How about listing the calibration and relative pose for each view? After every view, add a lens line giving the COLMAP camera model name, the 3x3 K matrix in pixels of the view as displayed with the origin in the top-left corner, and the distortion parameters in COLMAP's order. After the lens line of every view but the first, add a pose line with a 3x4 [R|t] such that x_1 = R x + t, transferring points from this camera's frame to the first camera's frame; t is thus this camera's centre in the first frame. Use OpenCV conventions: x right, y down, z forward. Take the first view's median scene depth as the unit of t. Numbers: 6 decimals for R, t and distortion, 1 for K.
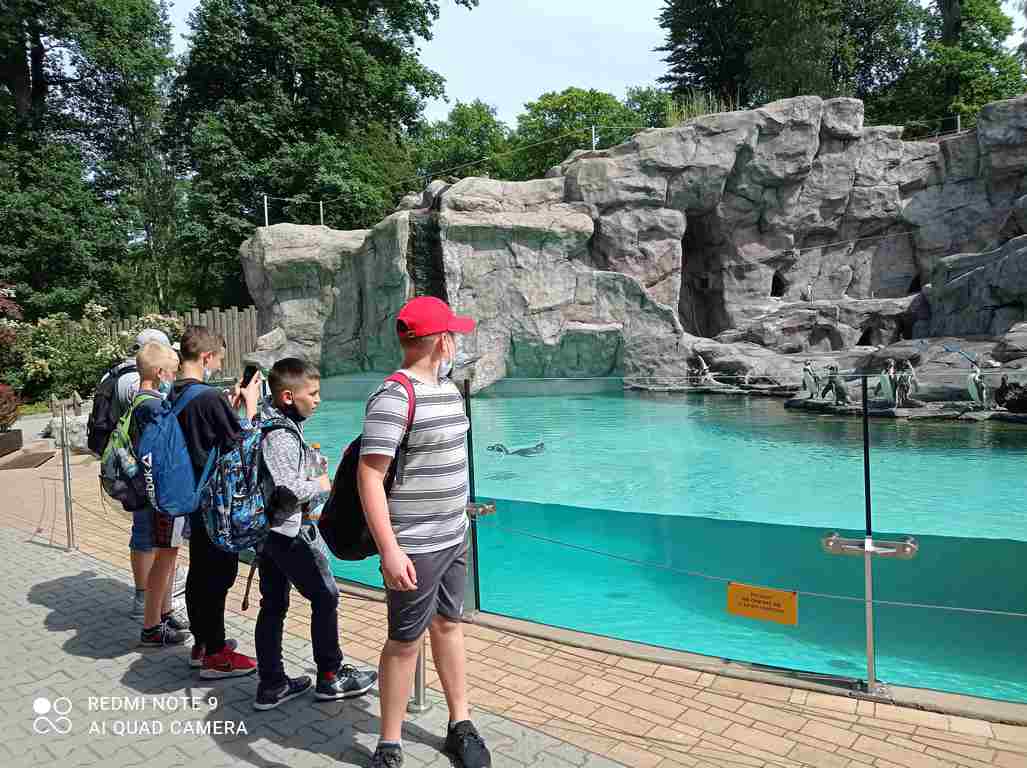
lens RADIAL K [[781.8, 0, 513.0], [0, 781.8, 353.5], [0, 0, 1]] dist [0.113888, -0.182397]
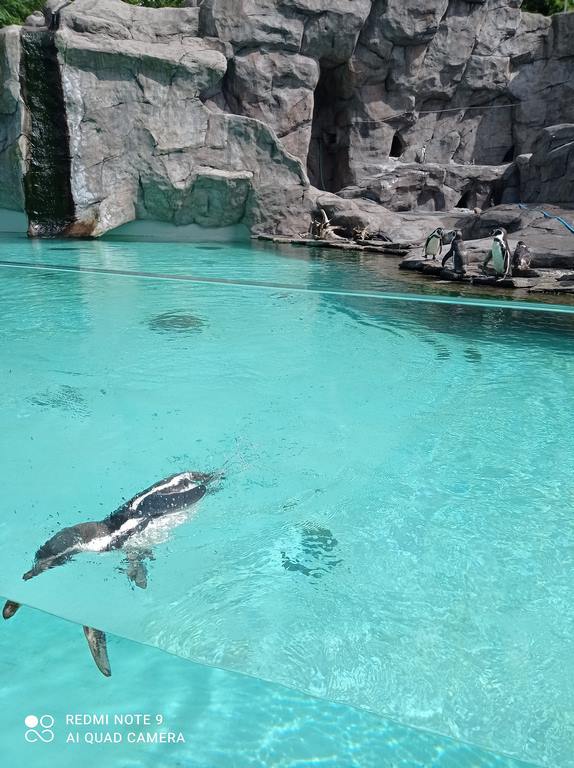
lens RADIAL K [[576.4, 0, 290.7], [0, 576.4, 373.4], [0, 0, 1]] dist [0.043376, -0.090576]
pose [[0.983437, 0.004708, 0.181190, 0.049358], [-0.056055, 0.958556, 0.279337, -0.000239], [-0.172366, -0.284867, 0.942943, 0.188967]]
